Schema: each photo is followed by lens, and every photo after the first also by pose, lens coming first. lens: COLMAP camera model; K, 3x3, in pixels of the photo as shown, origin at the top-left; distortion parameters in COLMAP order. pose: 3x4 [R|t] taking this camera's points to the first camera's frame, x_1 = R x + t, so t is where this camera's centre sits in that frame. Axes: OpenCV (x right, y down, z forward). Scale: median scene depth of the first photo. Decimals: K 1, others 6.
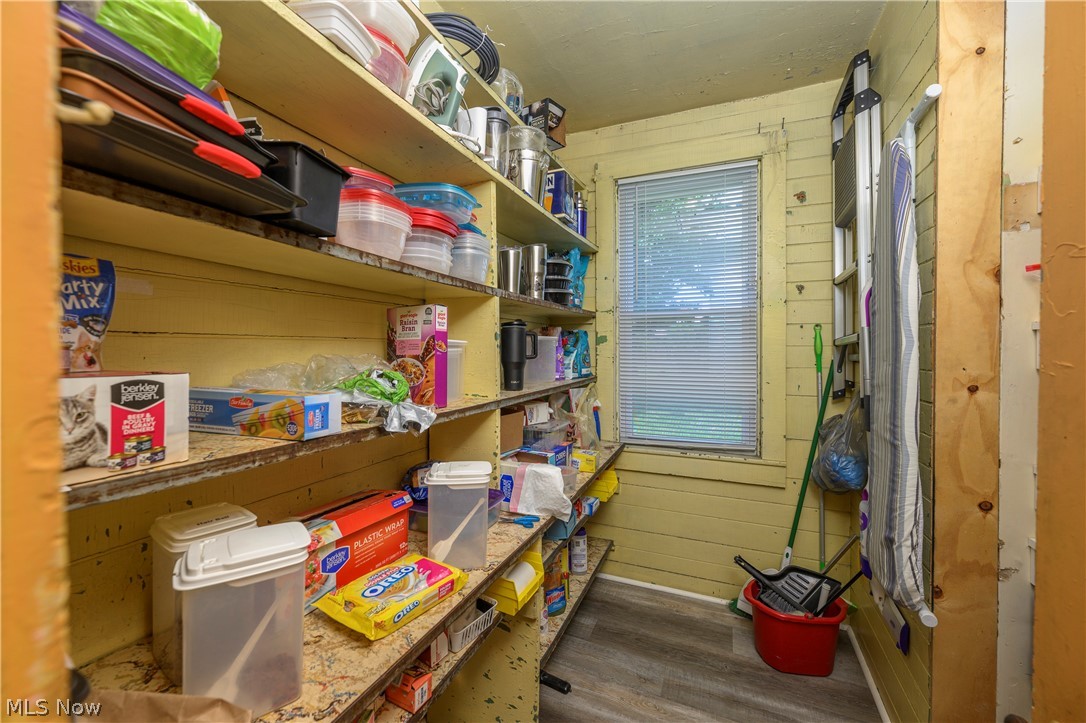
lens RADIAL K [[427.5, 0, 538.7], [0, 427.5, 357.7], [0, 0, 1]] dist [-0.001416, -0.000094]
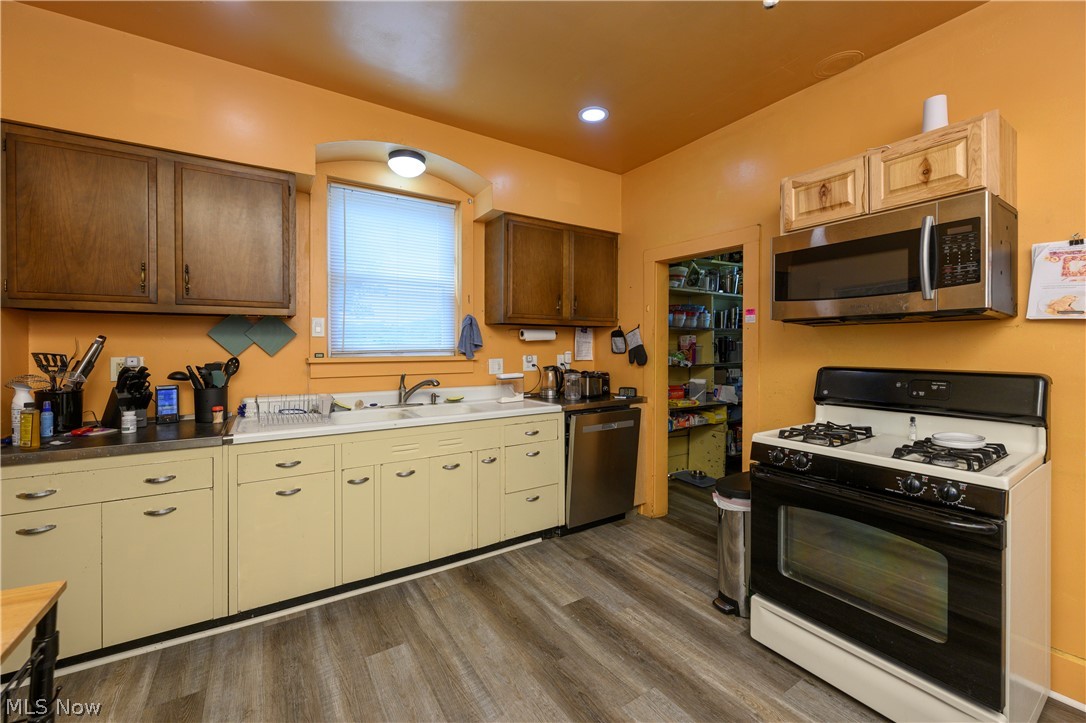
lens RADIAL K [[427.5, 0, 538.7], [0, 427.5, 357.7], [0, 0, 1]] dist [-0.001416, -0.000094]
pose [[0.822829, 0.013270, -0.568135, 0.749479], [-0.010414, 0.999912, 0.008273, 0.049271], [0.568194, -0.000891, 0.822894, -2.733601]]
